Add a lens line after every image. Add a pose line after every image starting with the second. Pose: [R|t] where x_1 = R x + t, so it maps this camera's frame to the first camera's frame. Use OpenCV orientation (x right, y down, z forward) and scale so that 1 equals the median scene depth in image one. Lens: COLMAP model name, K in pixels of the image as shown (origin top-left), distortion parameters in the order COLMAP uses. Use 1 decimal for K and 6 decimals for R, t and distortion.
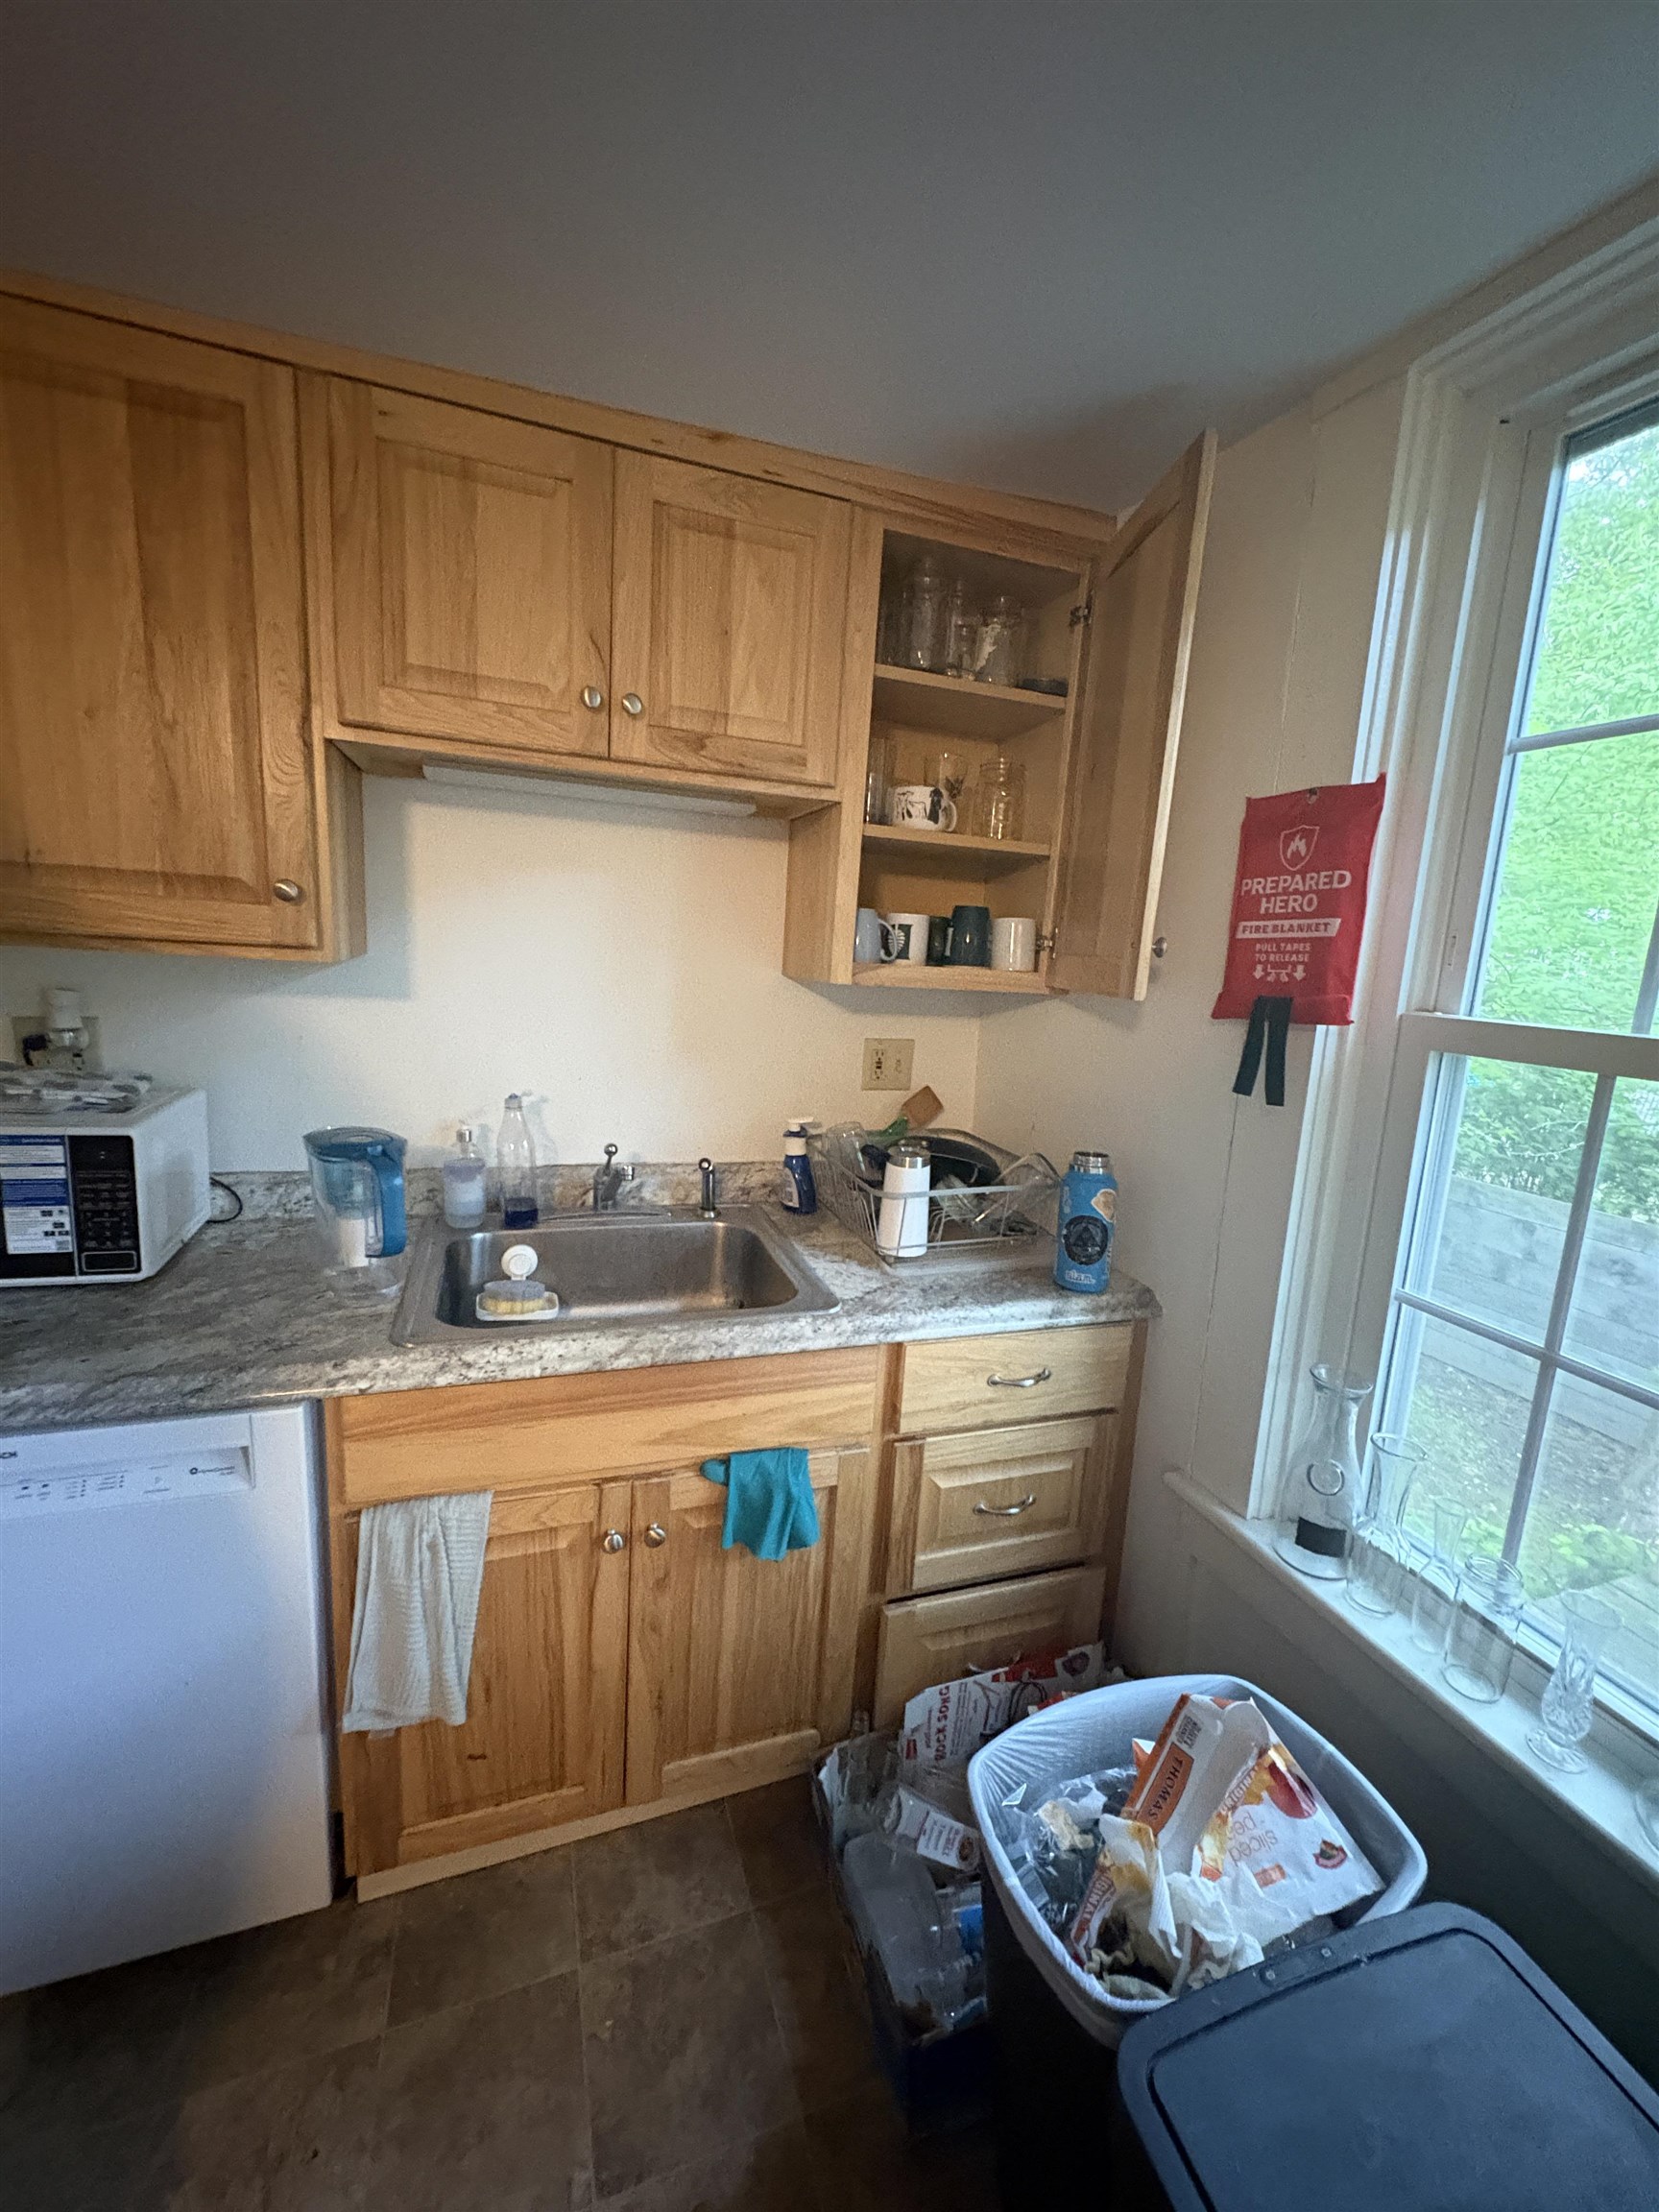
lens RADIAL K [[875.8, 0, 829.5], [0, 875.8, 1094.1], [0, 0, 1]] dist [0.000303, 0.000167]
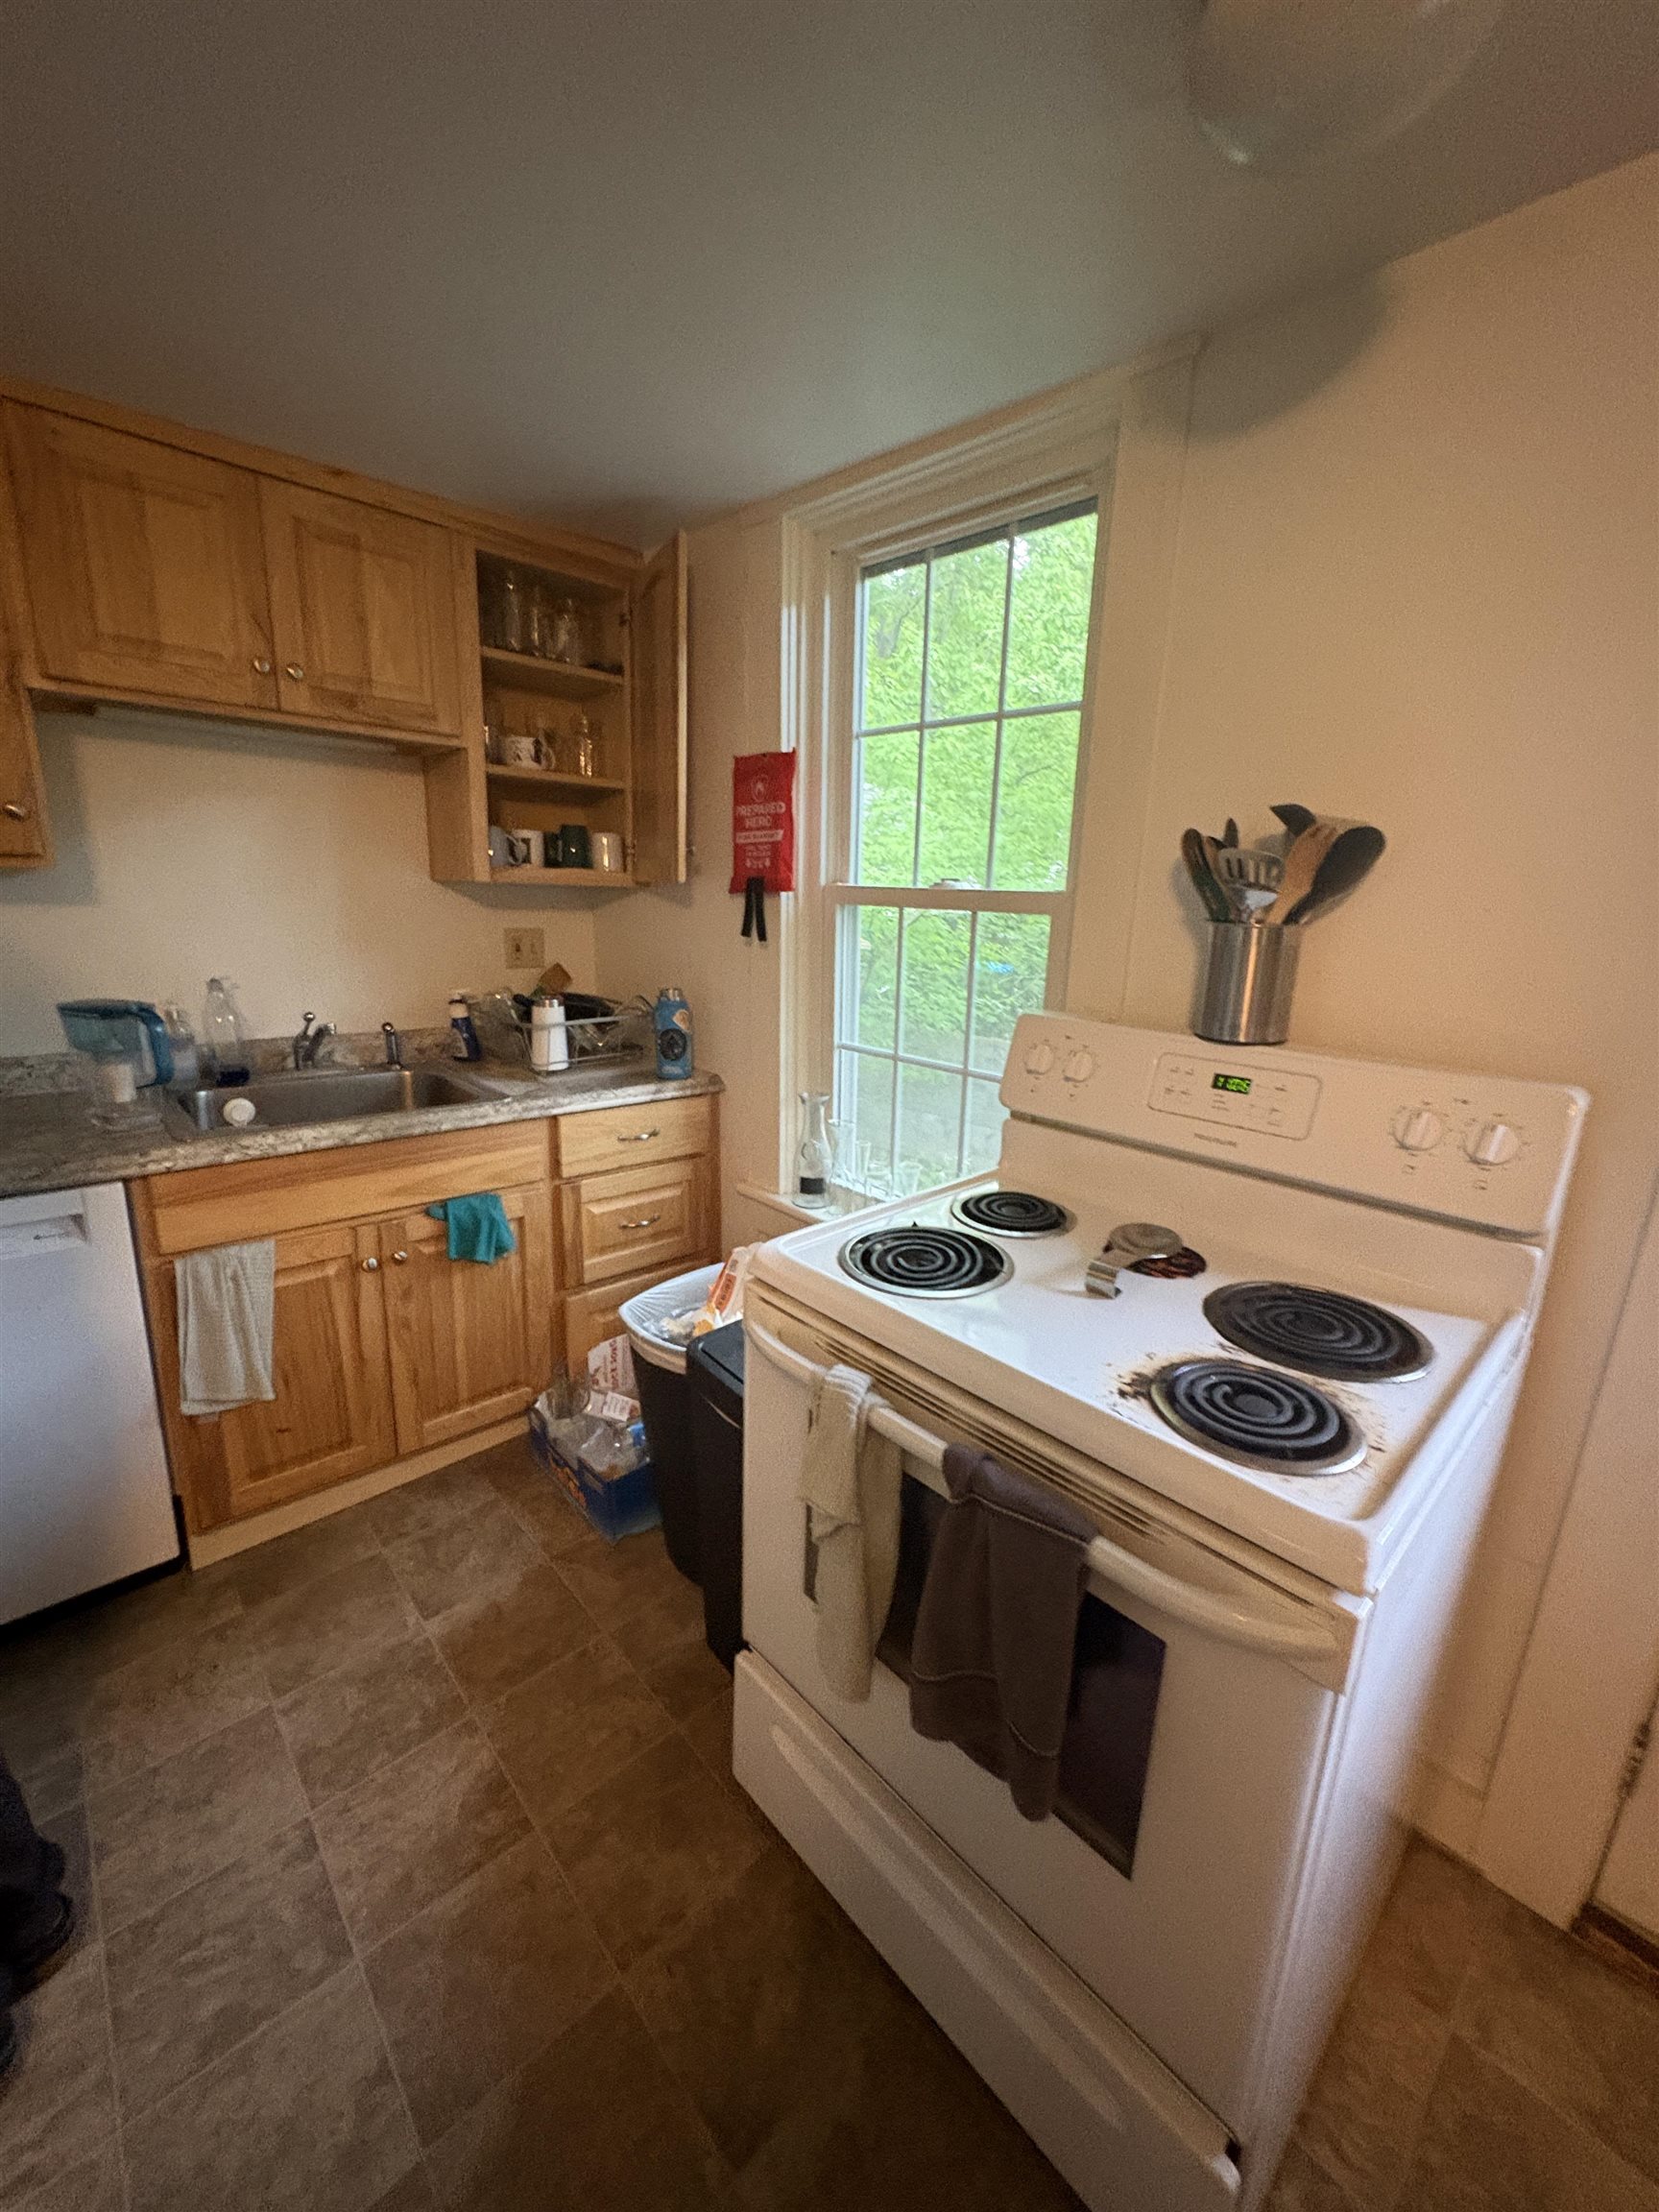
lens RADIAL K [[875.8, 0, 828.7], [0, 875.8, 1103.2], [0, 0, 1]] dist [0.000303, 0.000167]
pose [[0.918756, -0.120015, 0.376144, -0.057154], [0.086545, 0.990729, 0.104718, 0.151378], [-0.385225, -0.063657, 0.920625, -0.625969]]
